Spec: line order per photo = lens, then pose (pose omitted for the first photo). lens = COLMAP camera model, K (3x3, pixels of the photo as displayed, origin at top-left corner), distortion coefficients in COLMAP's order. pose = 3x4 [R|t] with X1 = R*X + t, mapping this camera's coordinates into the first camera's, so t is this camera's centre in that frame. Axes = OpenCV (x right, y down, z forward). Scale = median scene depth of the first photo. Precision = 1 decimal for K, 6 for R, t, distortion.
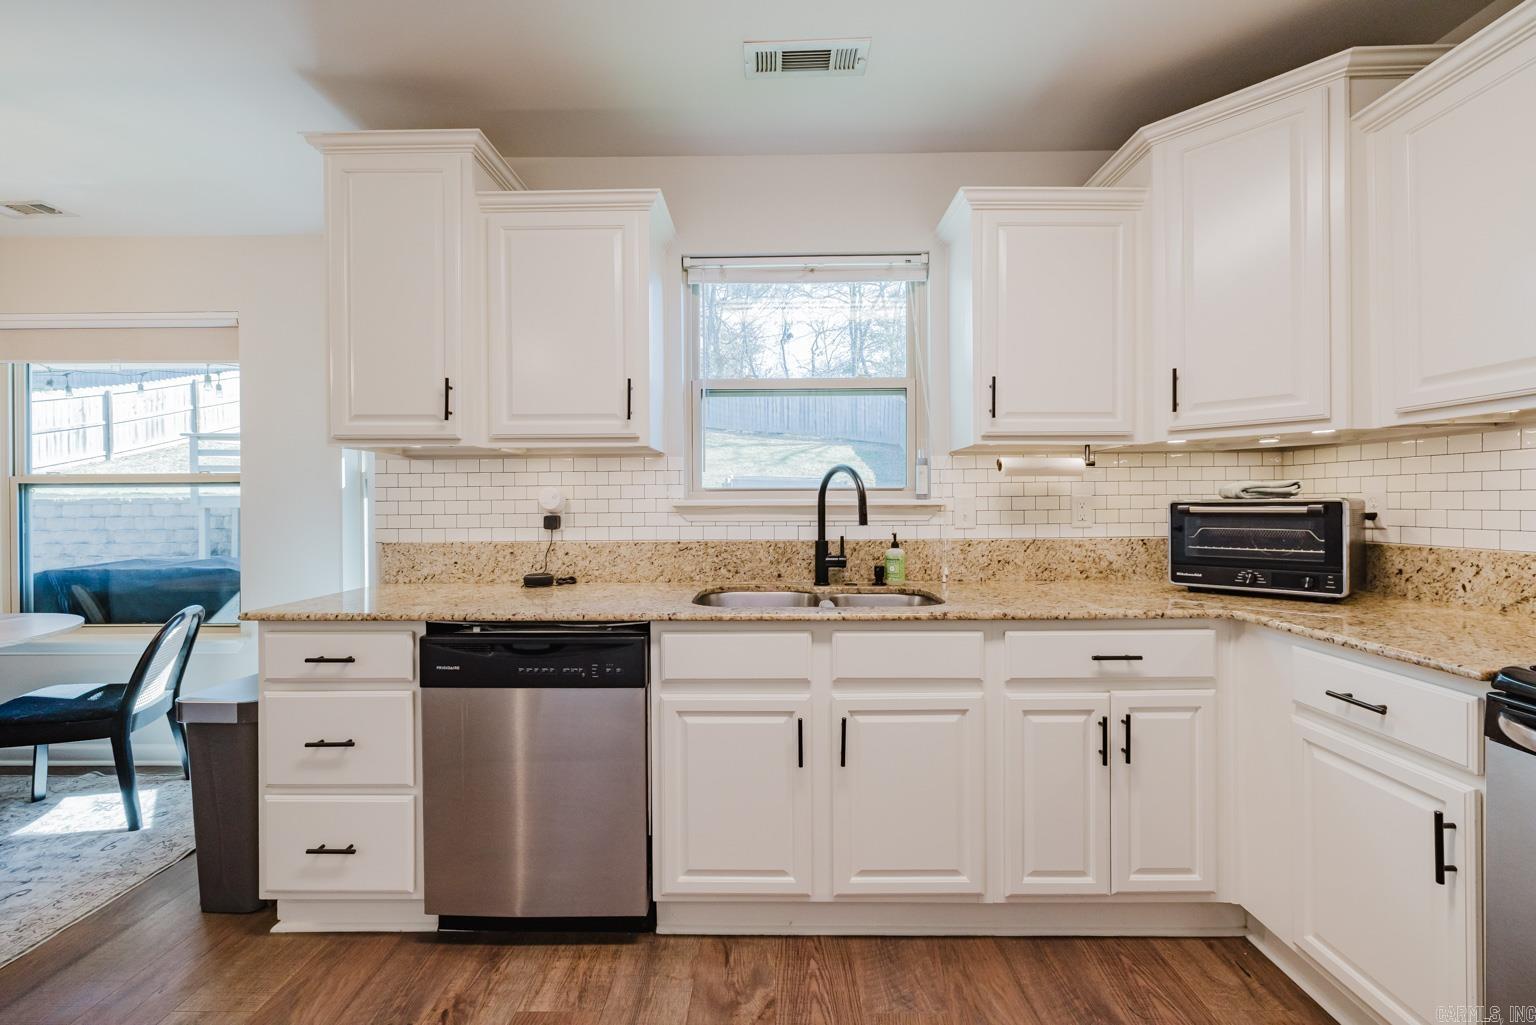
lens RADIAL K [[648.9, 0, 771.6], [0, 648.9, 508.1], [0, 0, 1]] dist [0.001640, 0.000224]
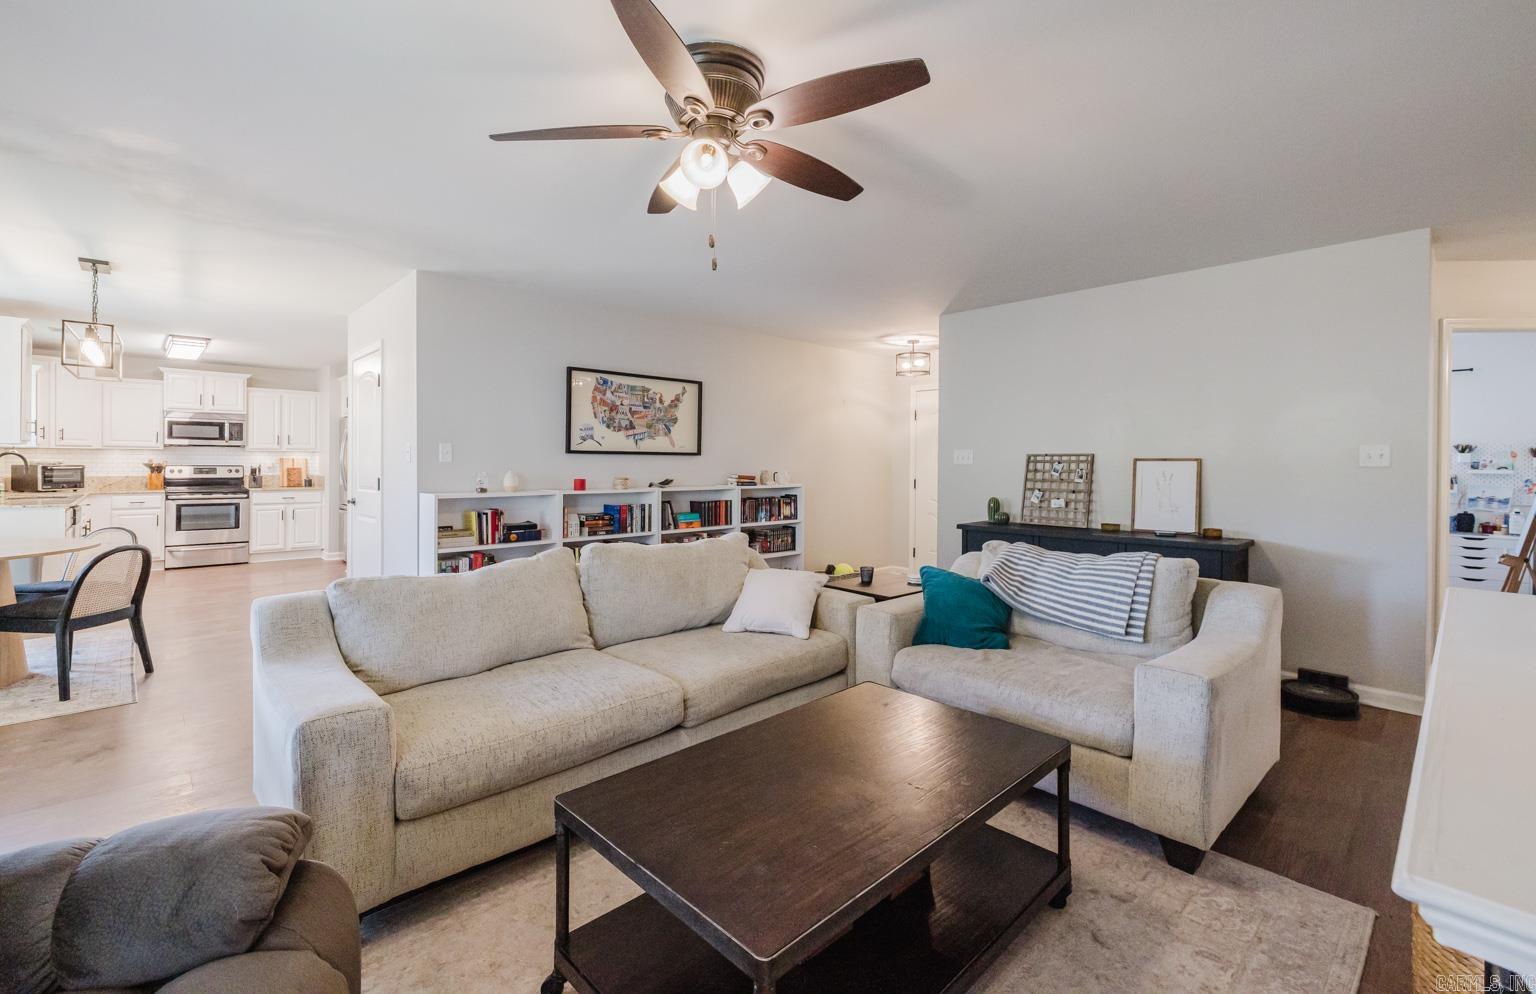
lens RADIAL K [[663.9, 0, 749.9], [0, 663.9, 462.9], [0, 0, 1]] dist [0.001803, 0.000237]
pose [[-0.687098, 0.001193, 0.726564, -4.836202], [0.002894, 0.999995, 0.001094, -0.017351], [-0.726559, 0.002855, -0.687098, 0.799200]]
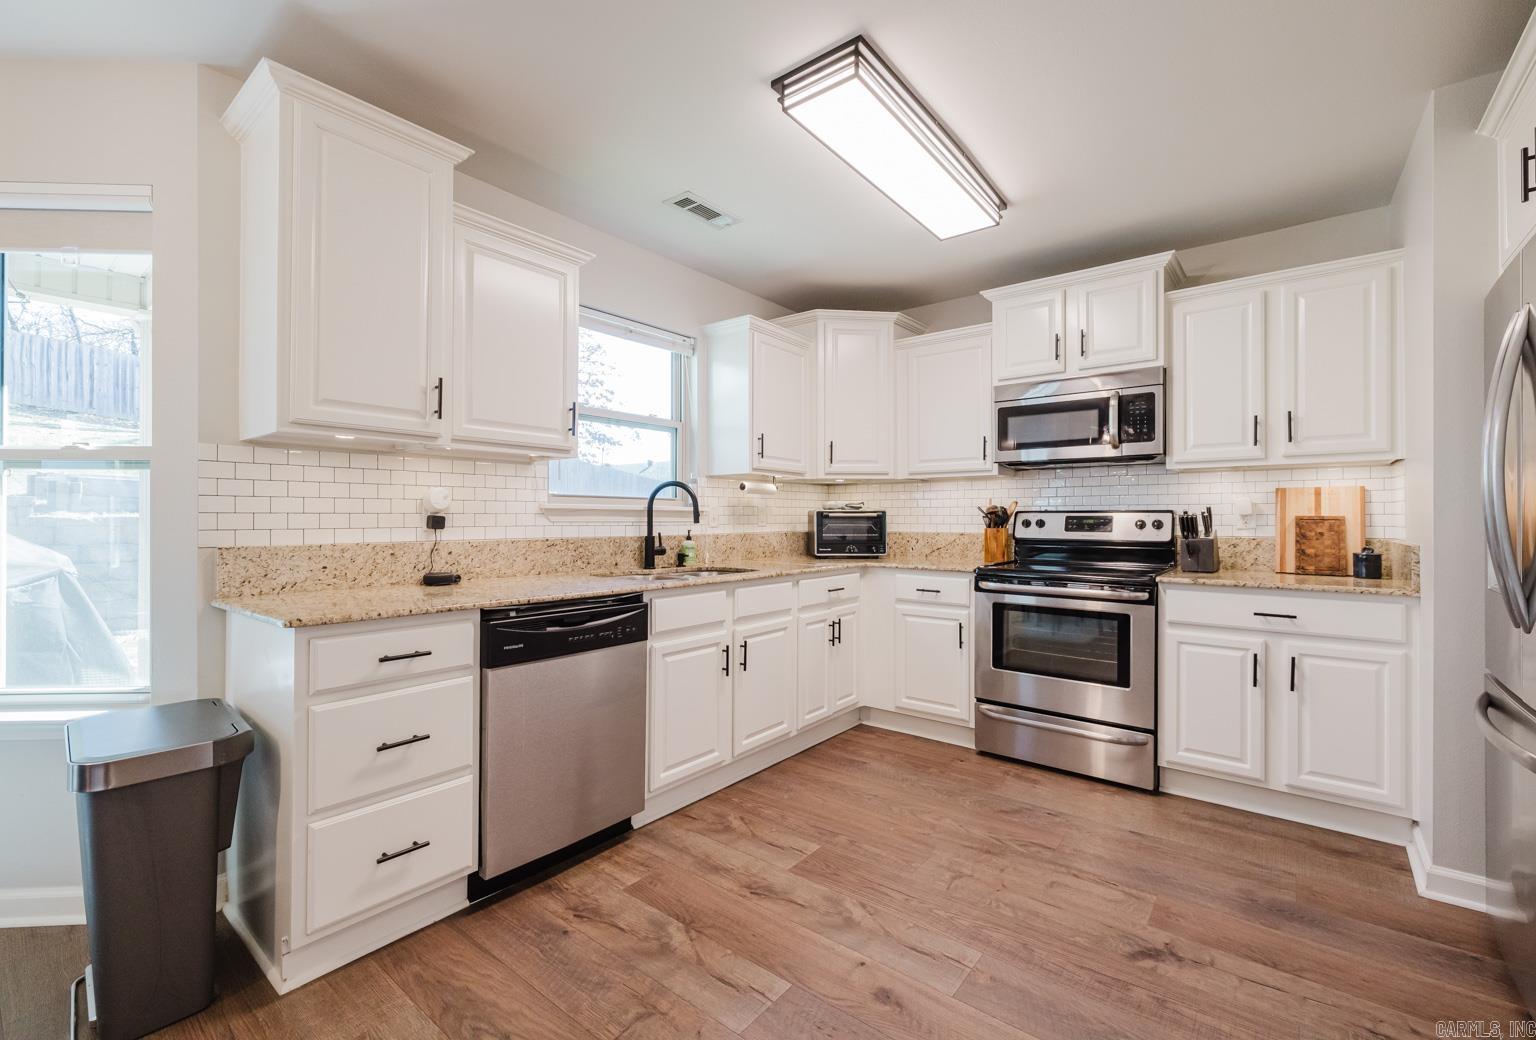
lens RADIAL K [[659.5, 0, 766.4], [0, 659.5, 515.2], [0, 0, 1]] dist [0.008456, 0.000113]
pose [[0.615577, 0.010807, 0.788003, -1.072405], [-0.000333, 0.999909, -0.013454, 0.031653], [-0.788077, 0.008020, 0.615524, -0.048340]]
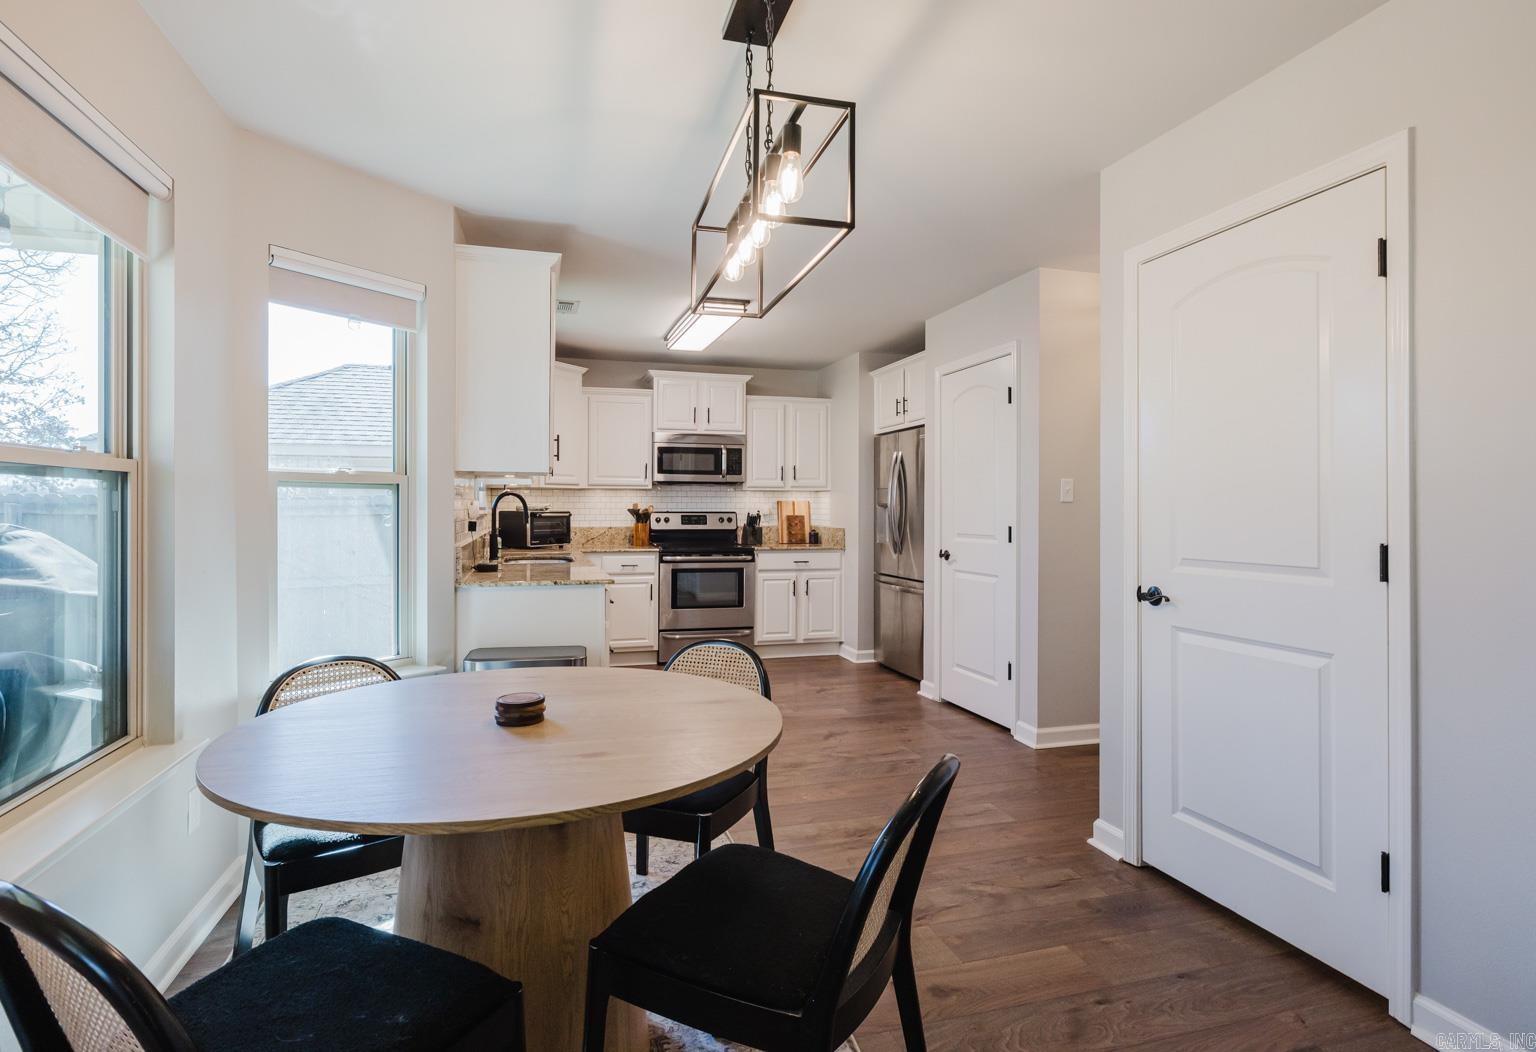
lens RADIAL K [[818.3, 0, 764.6], [0, 818.3, 504.7], [0, 0, 1]] dist [0.001420, 0.000012]
pose [[-0.288757, 0.011280, 0.957336, -2.796760], [0.006403, 0.999931, -0.009851, -0.000437], [-0.957381, 0.003285, -0.288810, 1.176306]]
